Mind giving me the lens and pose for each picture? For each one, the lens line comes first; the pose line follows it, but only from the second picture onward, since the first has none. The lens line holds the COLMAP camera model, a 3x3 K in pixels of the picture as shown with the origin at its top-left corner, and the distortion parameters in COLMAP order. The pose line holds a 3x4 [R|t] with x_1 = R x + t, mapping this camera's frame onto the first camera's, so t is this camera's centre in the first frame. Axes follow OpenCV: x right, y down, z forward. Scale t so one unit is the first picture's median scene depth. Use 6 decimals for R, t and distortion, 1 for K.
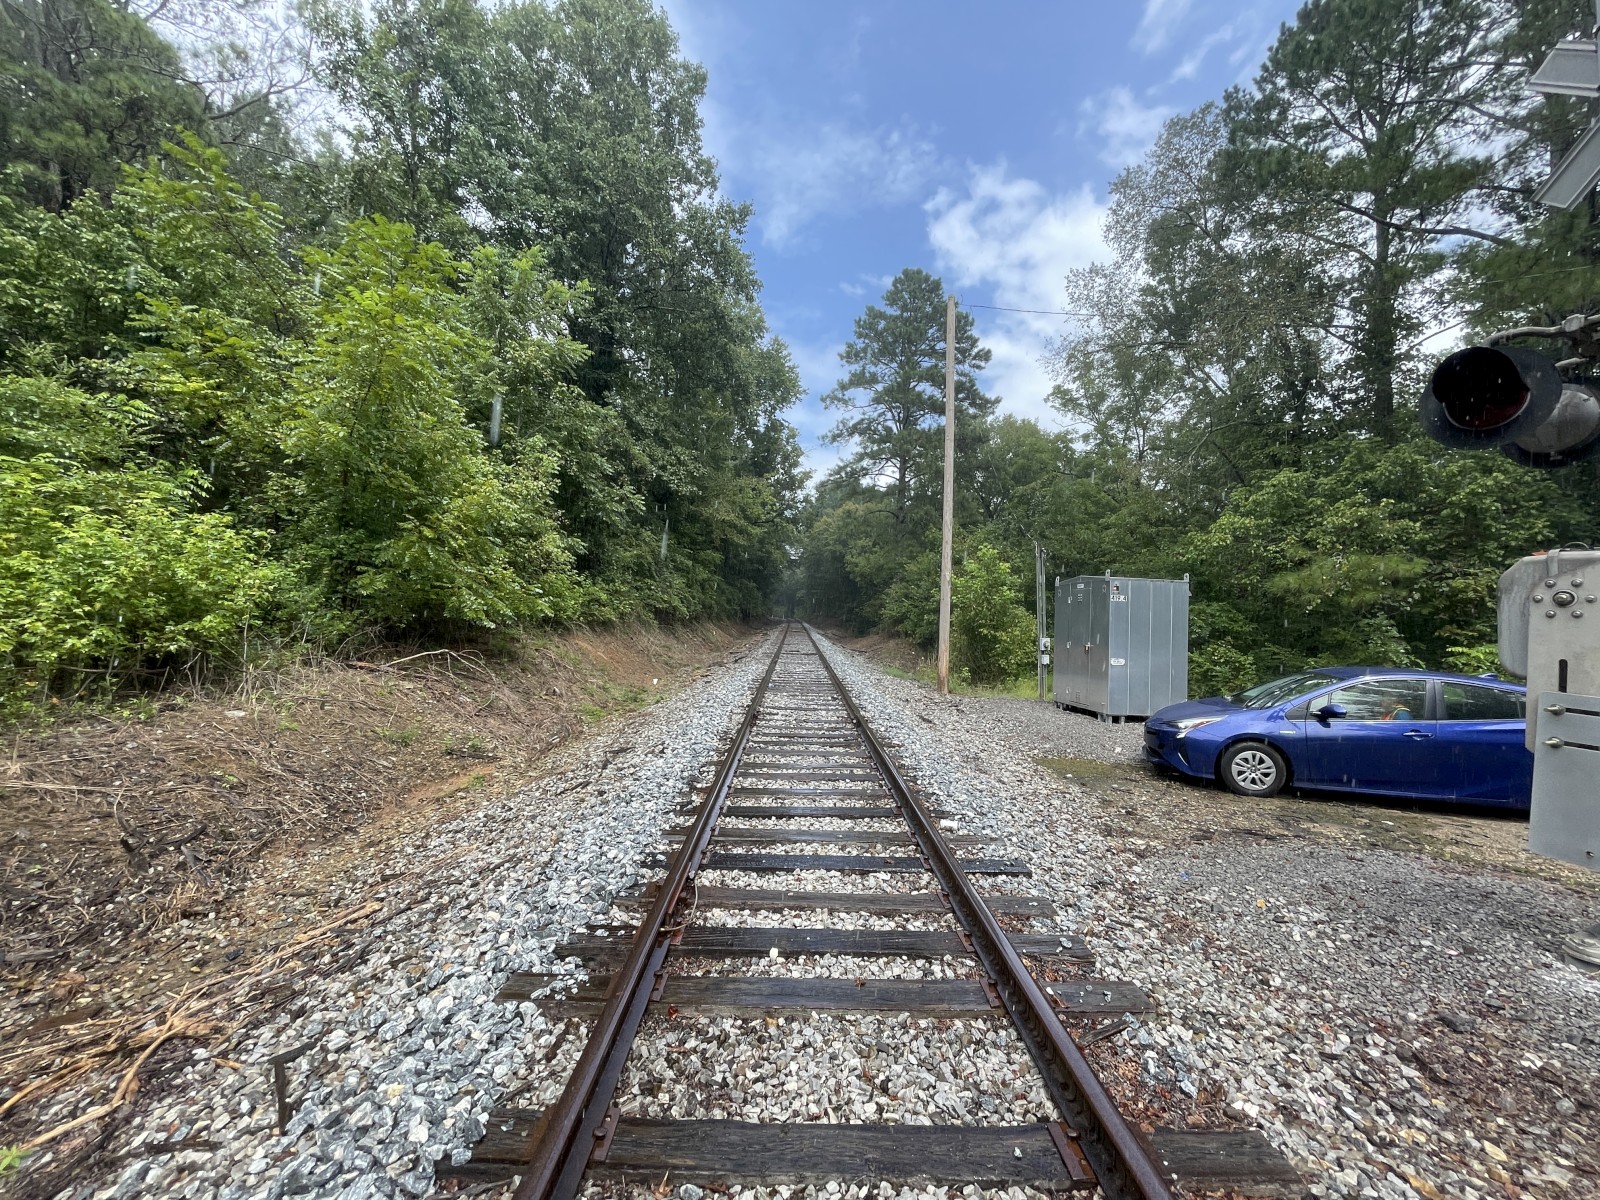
lens RADIAL K [[655.4, 0, 805.9], [0, 655.4, 600.0], [0, 0, 1]] dist [0.004339, -0.001927]
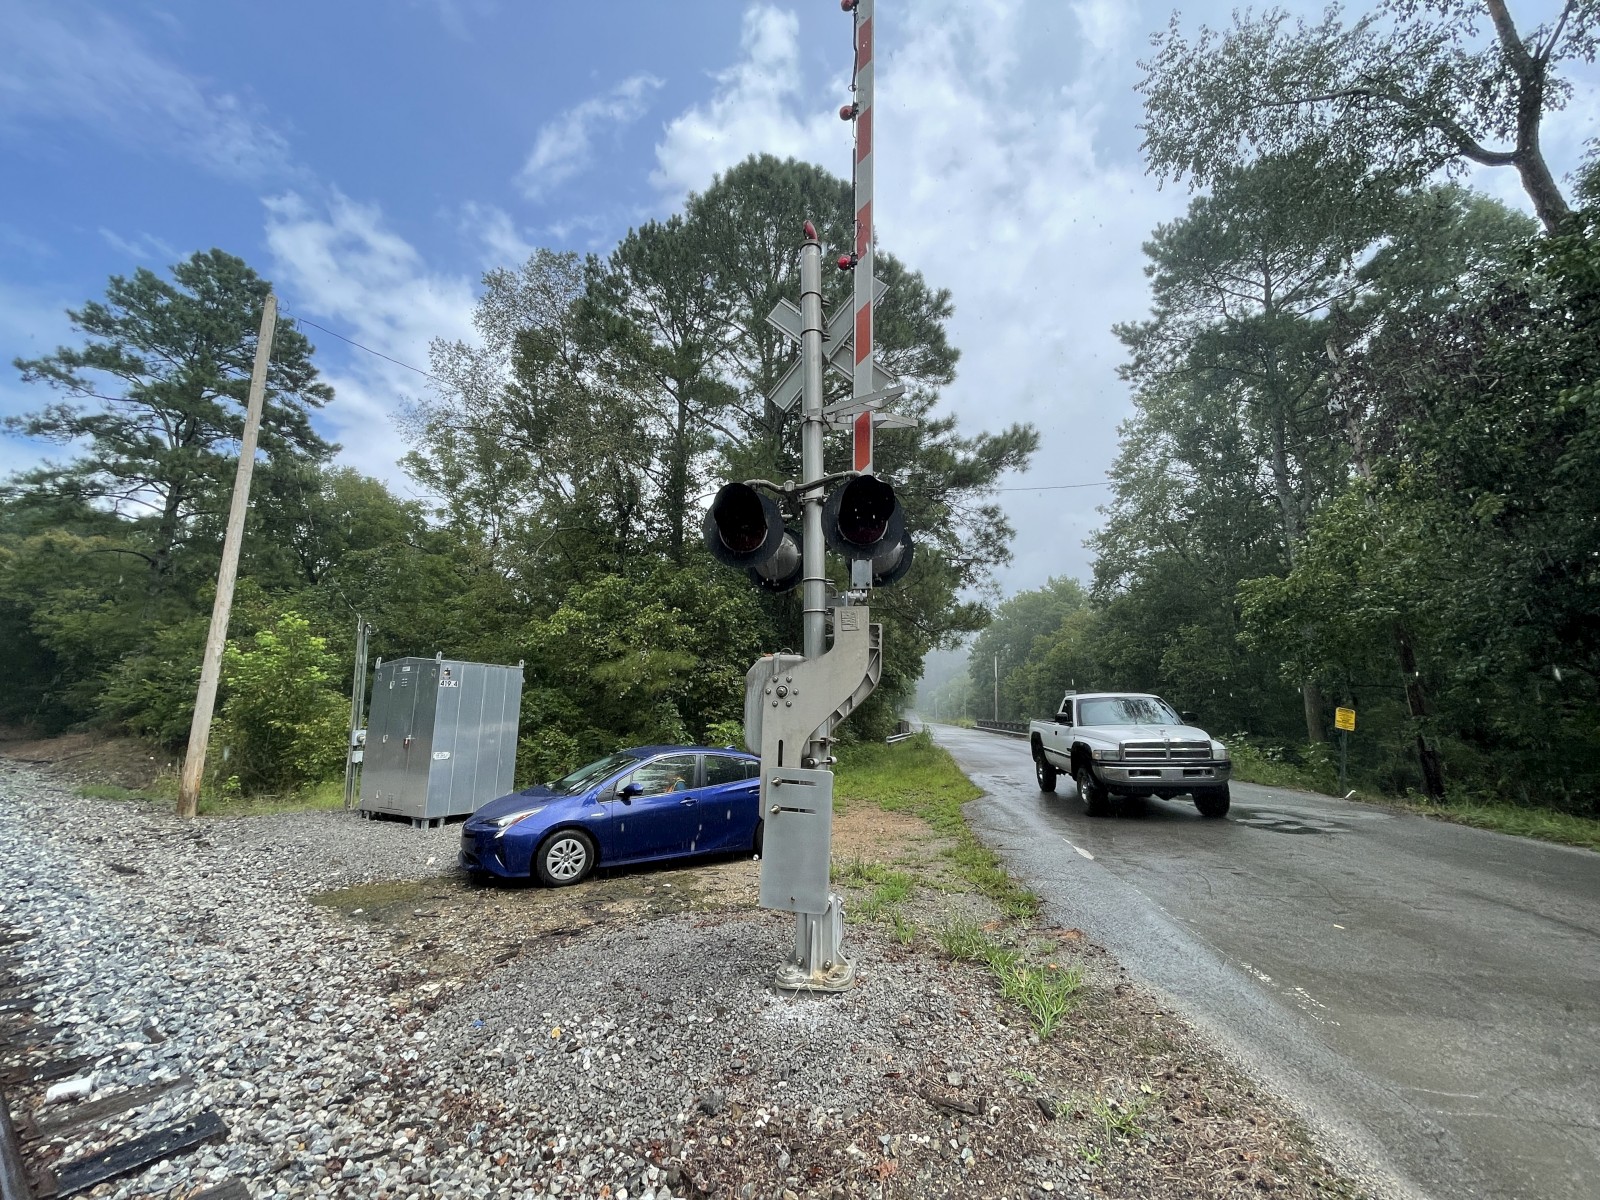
lens RADIAL K [[655.4, 0, 805.2], [0, 655.4, 594.0], [0, 0, 1]] dist [0.004339, -0.001927]
pose [[0.604158, 0.121583, 0.787535, 0.027481], [-0.012812, 0.989646, -0.142957, -0.001498], [-0.796762, 0.076279, 0.599460, 0.033497]]
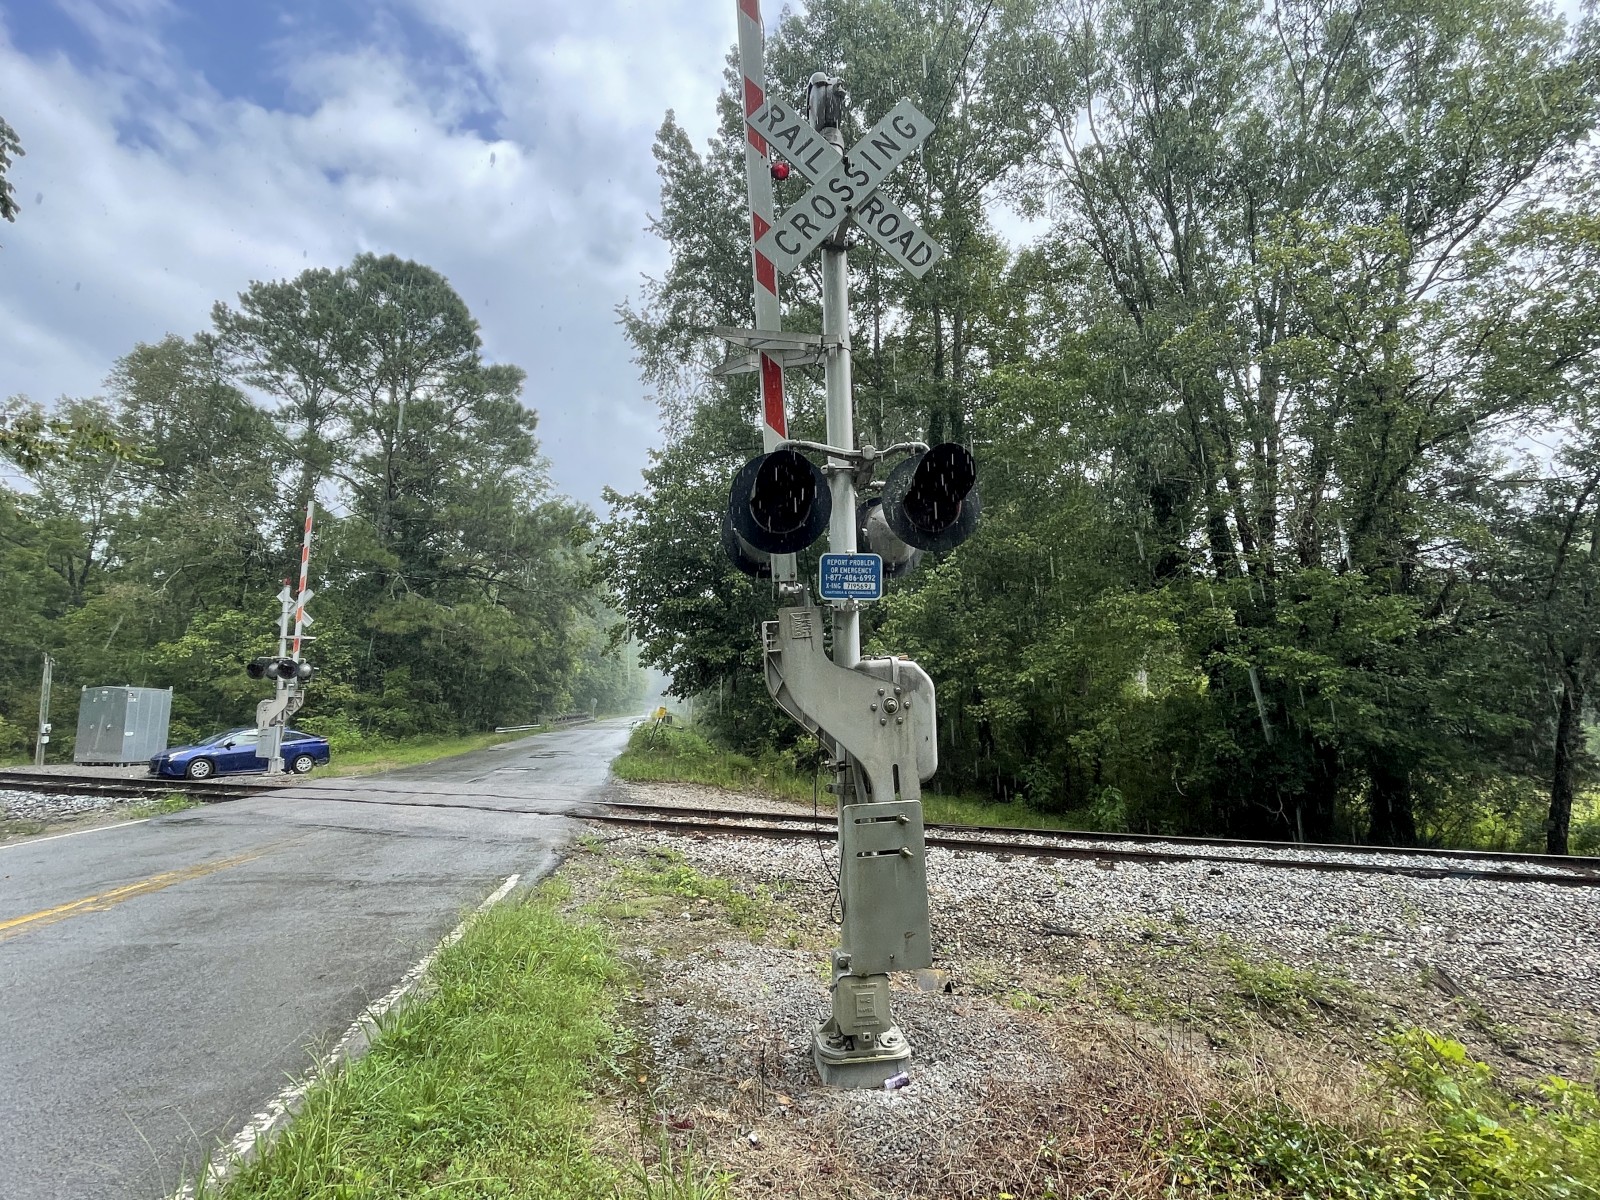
lens RADIAL K [[785.3, 0, 798.1], [0, 785.3, 602.6], [0, 0, 1]] dist [-0.010966, 0.001953]
pose [[0.313349, 0.096113, 0.944762, -0.697864], [-0.016918, 0.995272, -0.095640, -0.065012], [-0.949487, 0.013986, 0.313494, -0.996161]]
